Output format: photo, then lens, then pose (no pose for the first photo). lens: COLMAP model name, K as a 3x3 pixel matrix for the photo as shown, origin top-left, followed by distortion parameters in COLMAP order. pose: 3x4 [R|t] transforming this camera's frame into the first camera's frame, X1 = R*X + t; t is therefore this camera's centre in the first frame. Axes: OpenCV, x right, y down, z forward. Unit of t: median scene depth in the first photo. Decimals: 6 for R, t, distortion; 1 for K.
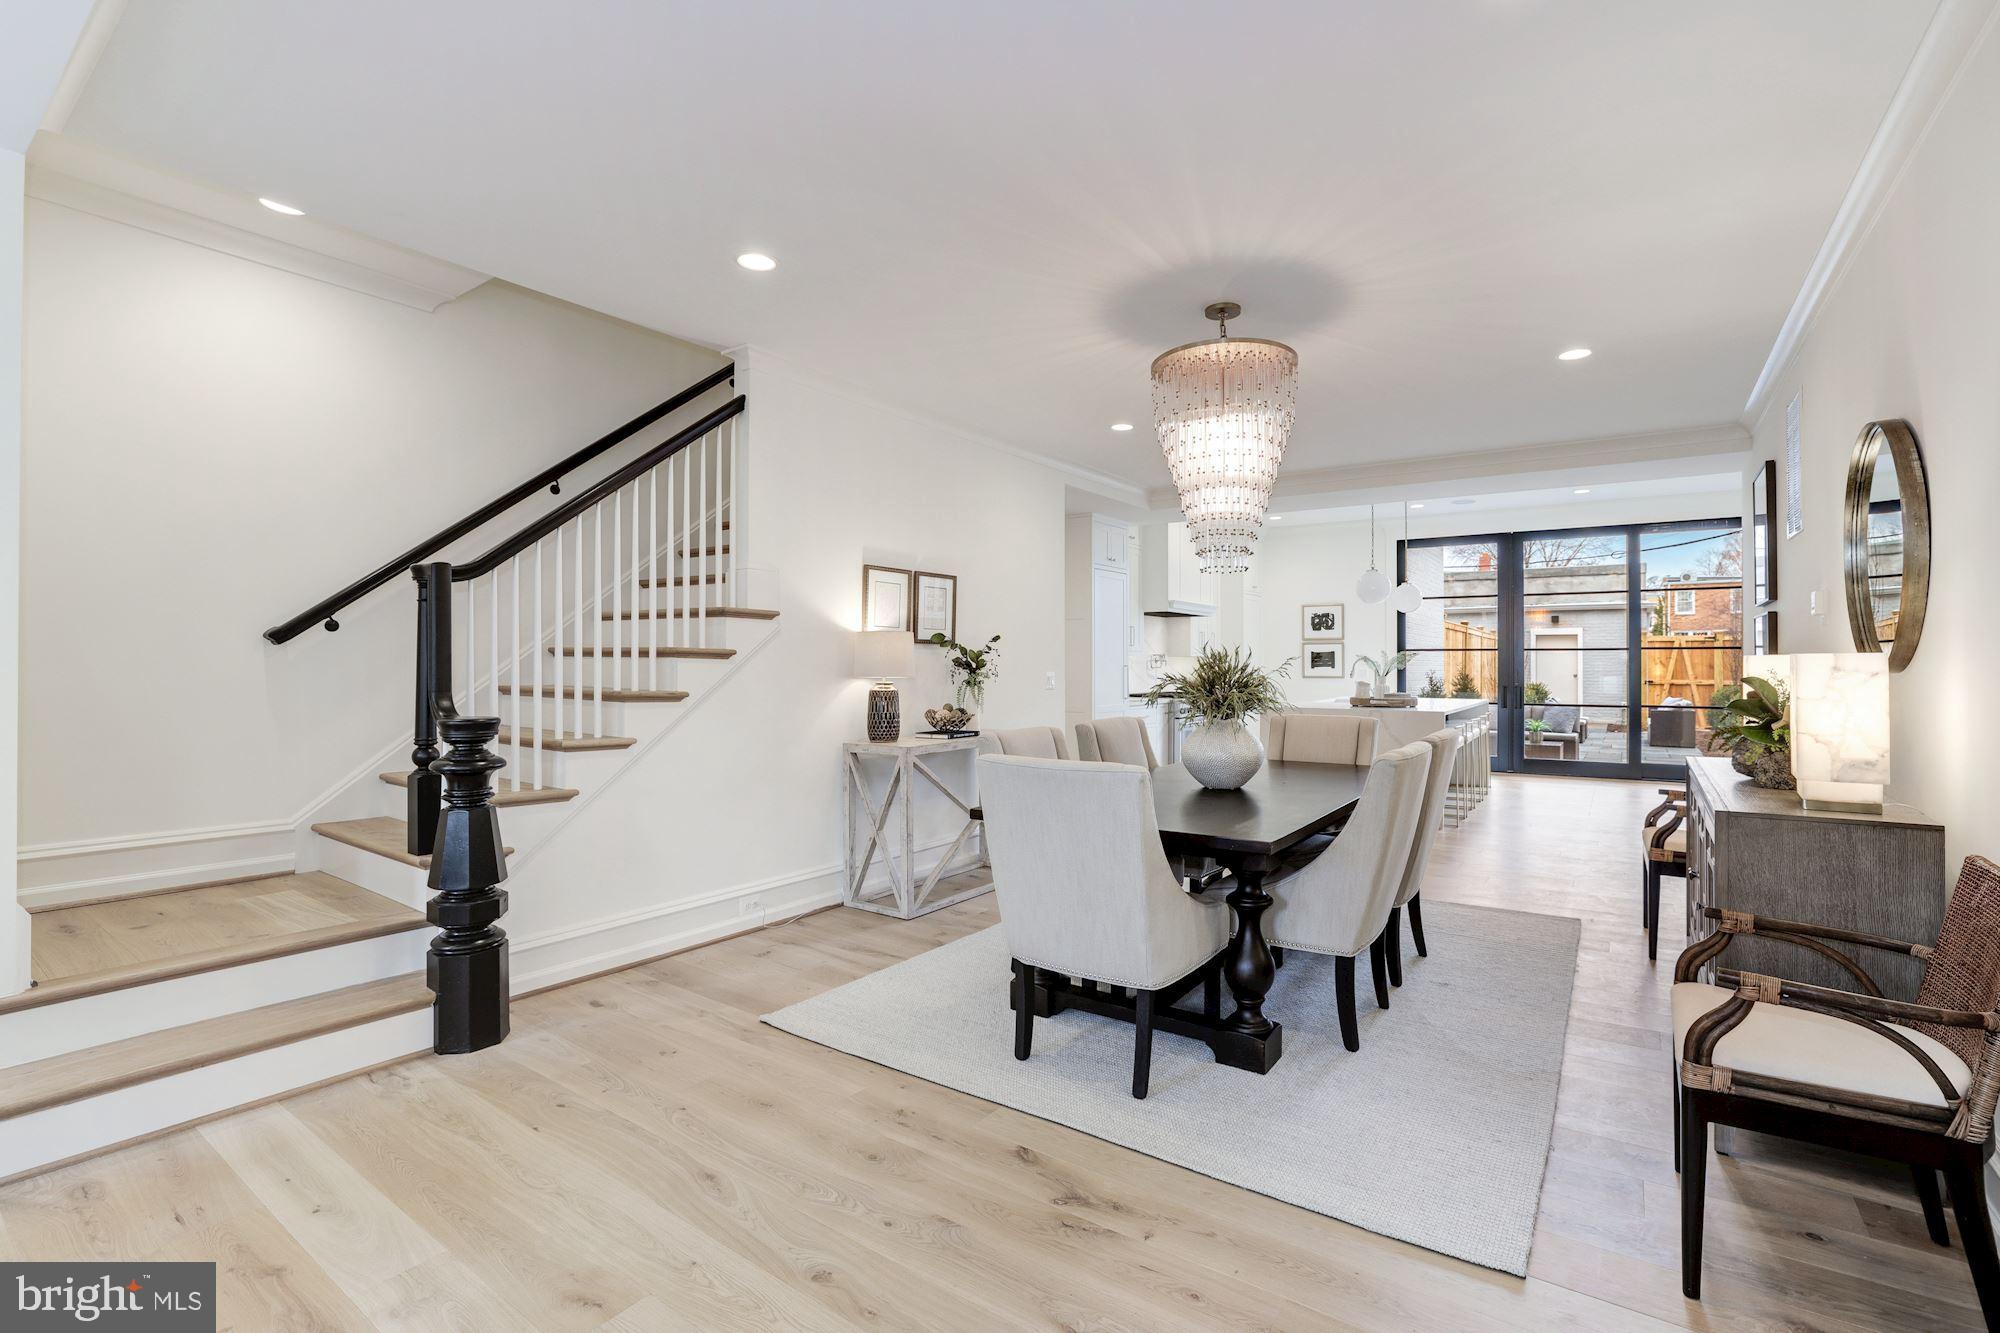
lens RADIAL K [[887.0, 0, 1031.3], [0, 887.0, 659.3], [0, 0, 1]] dist [-0.031312, 0.008588]
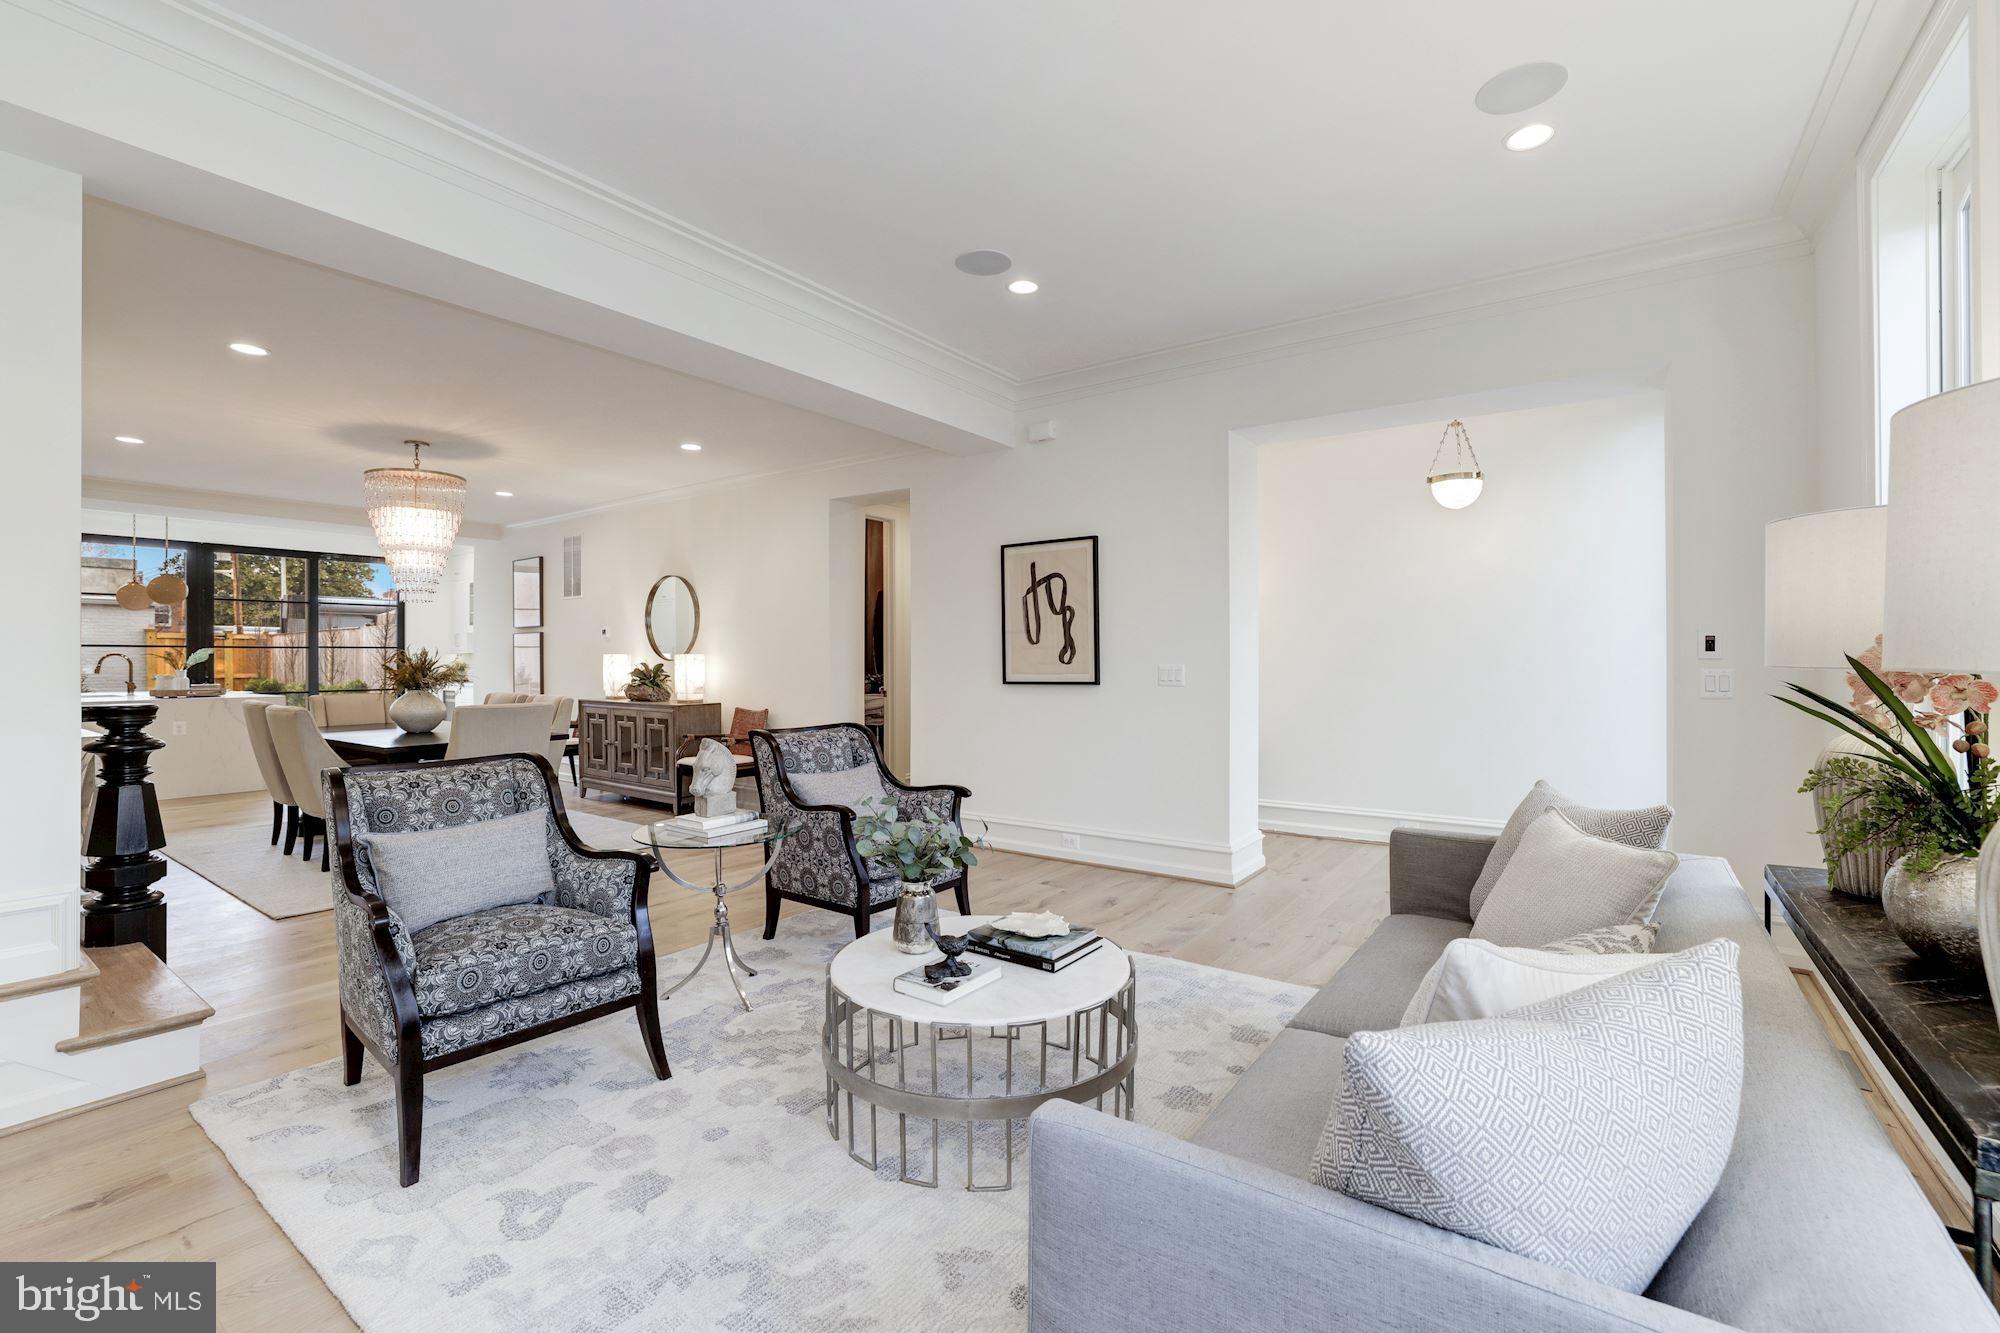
lens RADIAL K [[855.4, 0, 992.4], [0, 855.4, 664.9], [0, 0, 1]] dist [-0.028414, 0.005532]
pose [[0.041221, -0.009410, 0.999106, -0.919514], [-0.001928, 0.999953, 0.009498, -0.000042], [-0.999148, -0.002318, 0.041201, -0.088841]]
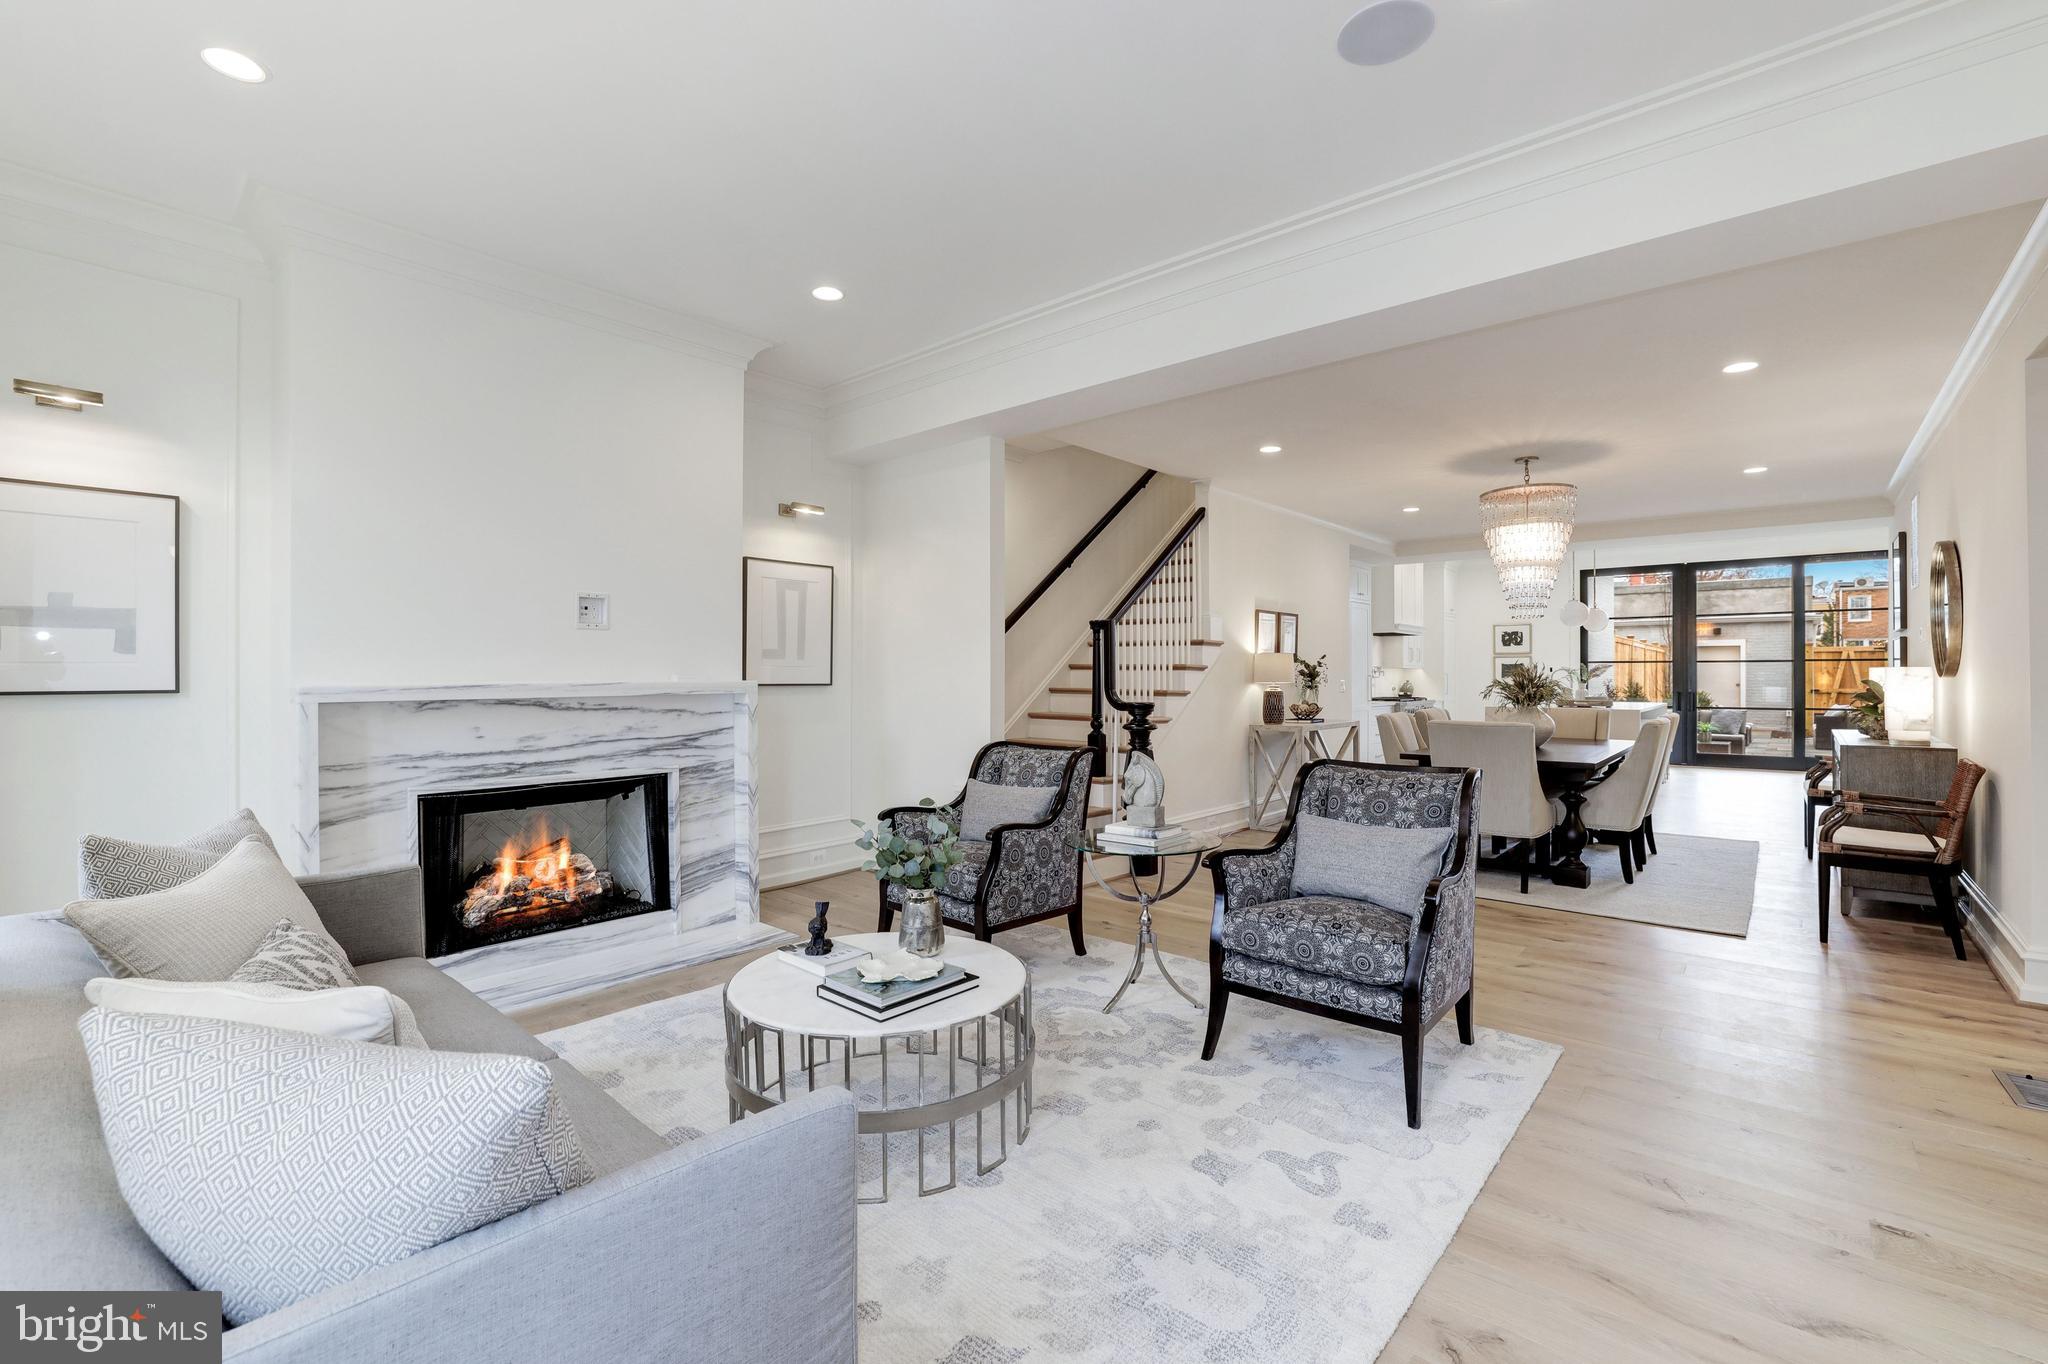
lens RADIAL K [[875.9, 0, 1034.1], [0, 875.9, 675.1], [0, 0, 1]] dist [-0.028414, 0.005532]
pose [[0.992173, -0.001727, -0.124859, -0.345021], [0.002353, 0.999985, 0.004862, -0.001326], [0.124849, -0.005118, 0.992163, -0.505468]]
